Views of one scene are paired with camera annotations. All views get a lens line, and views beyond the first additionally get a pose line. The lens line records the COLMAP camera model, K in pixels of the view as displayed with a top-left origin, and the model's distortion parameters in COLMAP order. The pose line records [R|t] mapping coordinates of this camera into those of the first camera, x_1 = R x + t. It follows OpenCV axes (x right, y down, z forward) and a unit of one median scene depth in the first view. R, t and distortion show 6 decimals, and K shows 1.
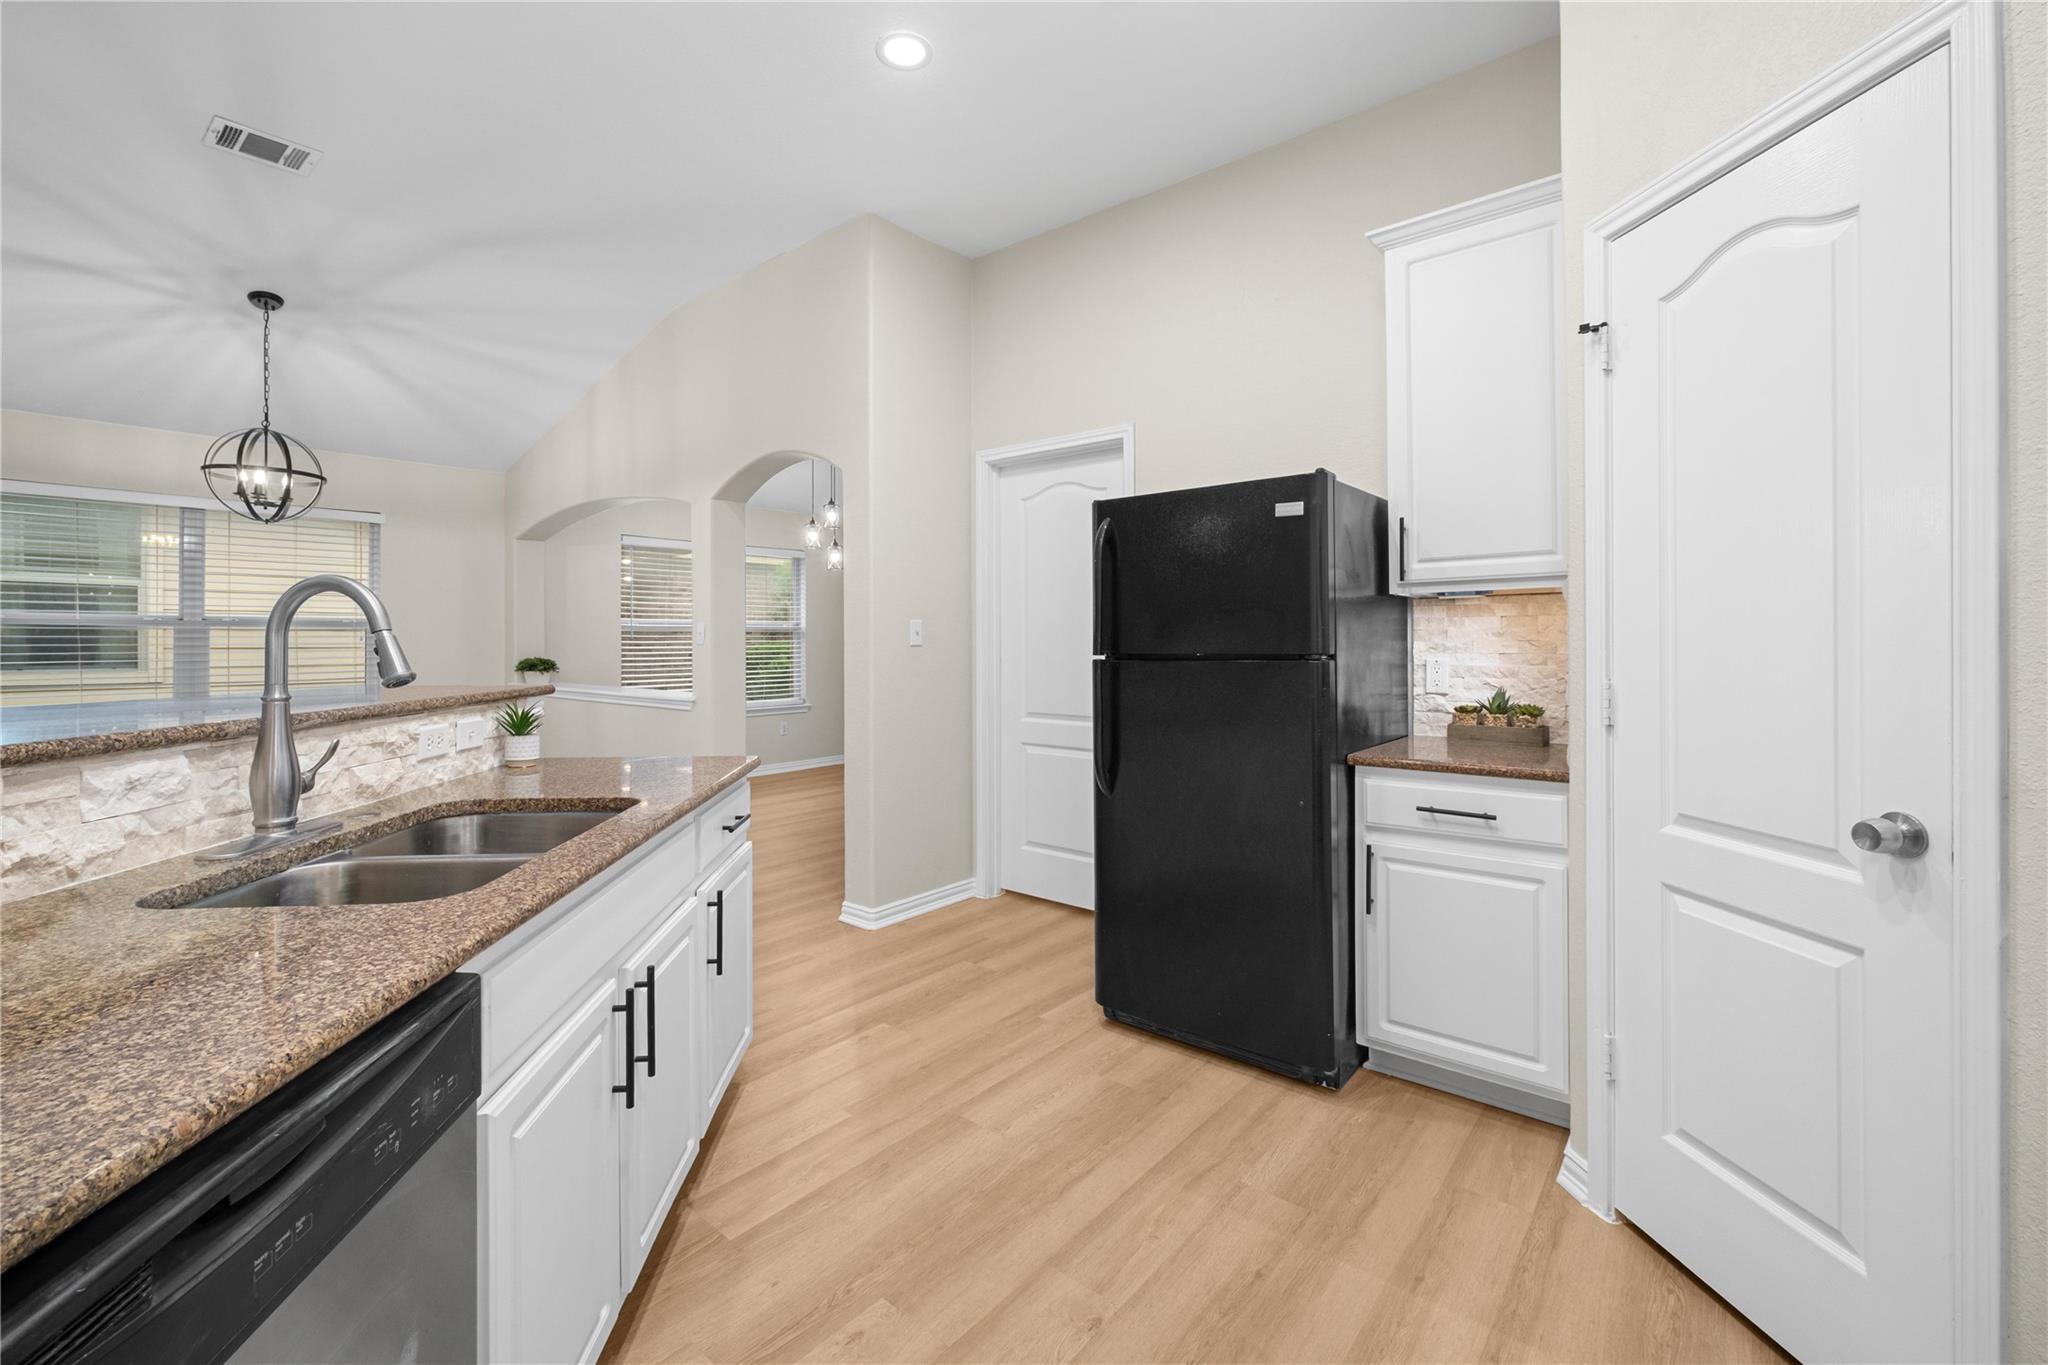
lens RADIAL K [[860.9, 0, 1042.5], [0, 860.9, 635.9], [0, 0, 1]] dist [-0.016377, 0.004869]
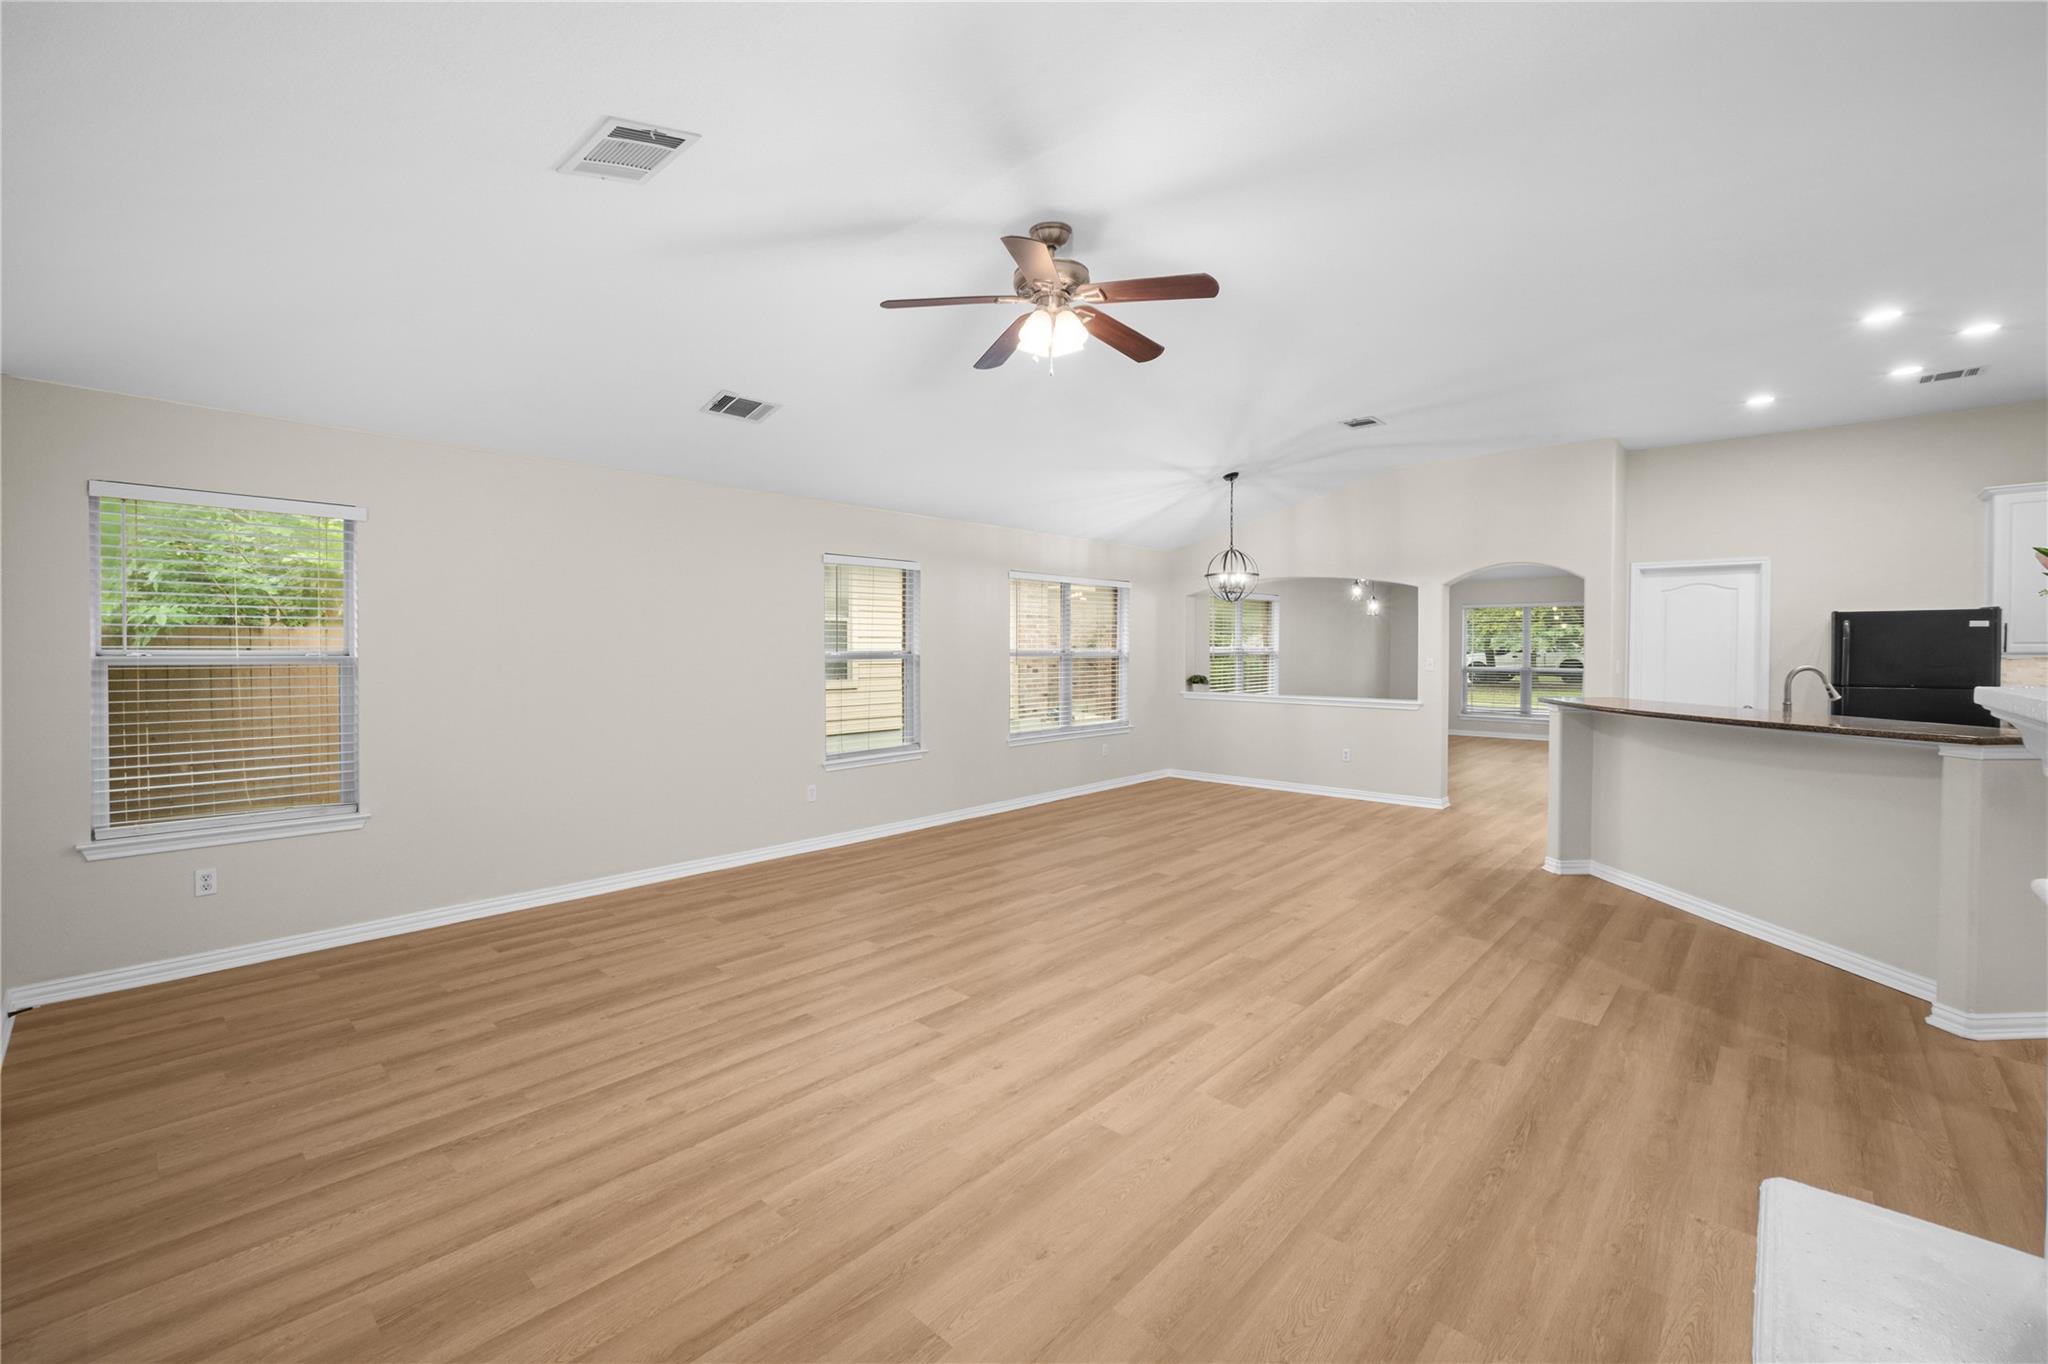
lens RADIAL K [[860.9, 0, 1035.8], [0, 860.9, 669.5], [0, 0, 1]] dist [-0.016377, 0.004869]
pose [[0.998848, 0.005128, -0.047720, -1.241665], [-0.003509, 0.999417, 0.033948, -0.054259], [0.047866, -0.033742, 0.998284, -0.818835]]
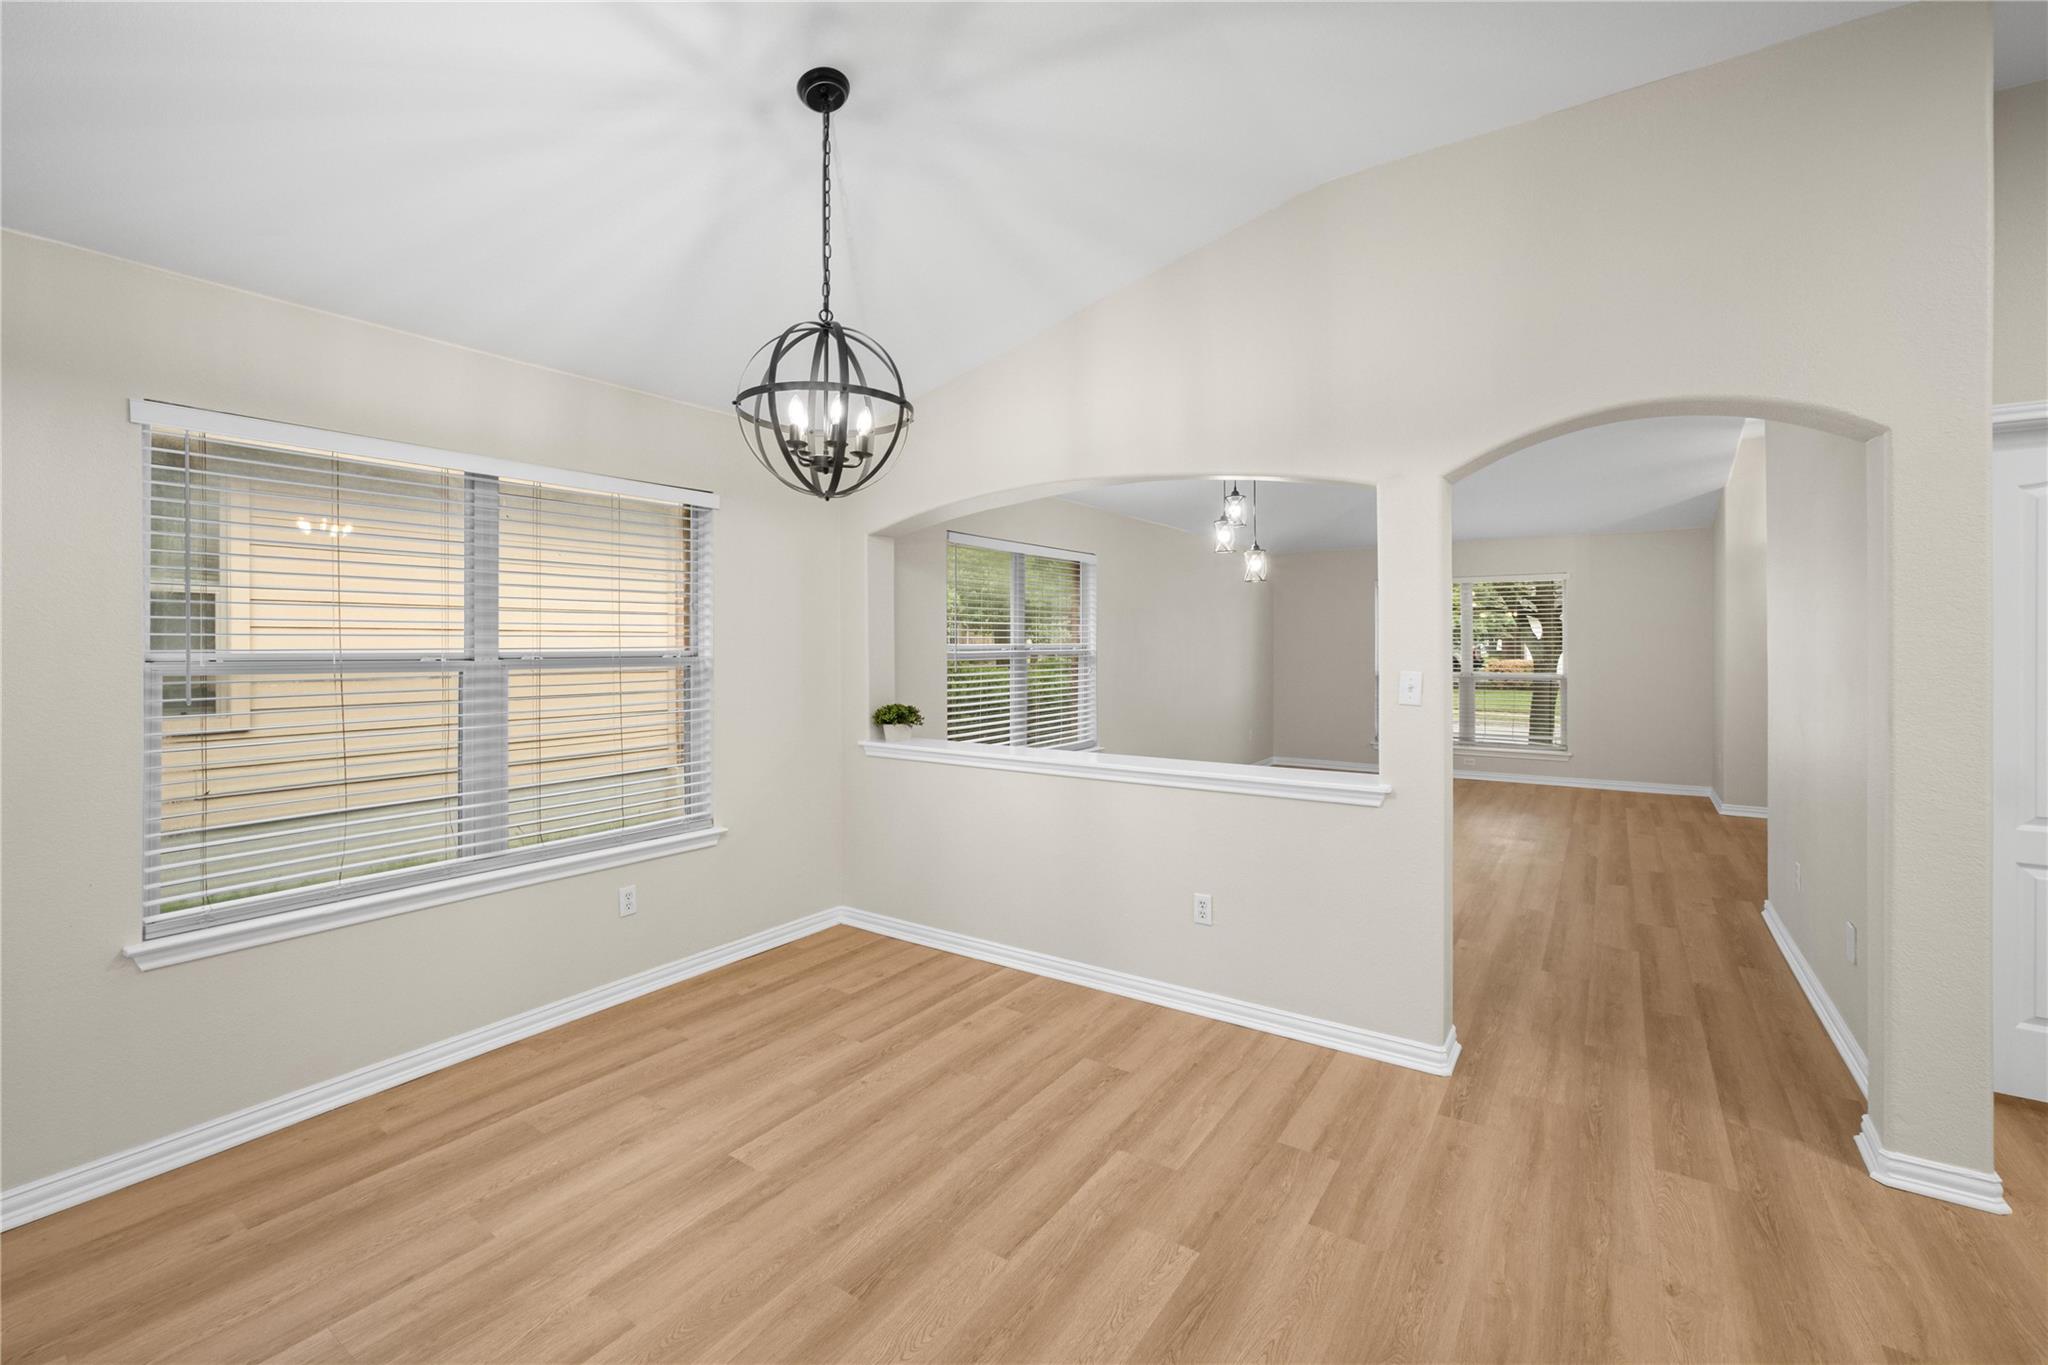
lens RADIAL K [[860.9, 0, 1043.5], [0, 860.9, 646.1], [0, 0, 1]] dist [-0.016377, 0.004869]
pose [[0.995144, 0.000576, 0.098428, -0.834850], [-0.001453, 0.999960, 0.008837, -0.044992], [-0.098419, -0.008937, 0.995105, 0.444969]]
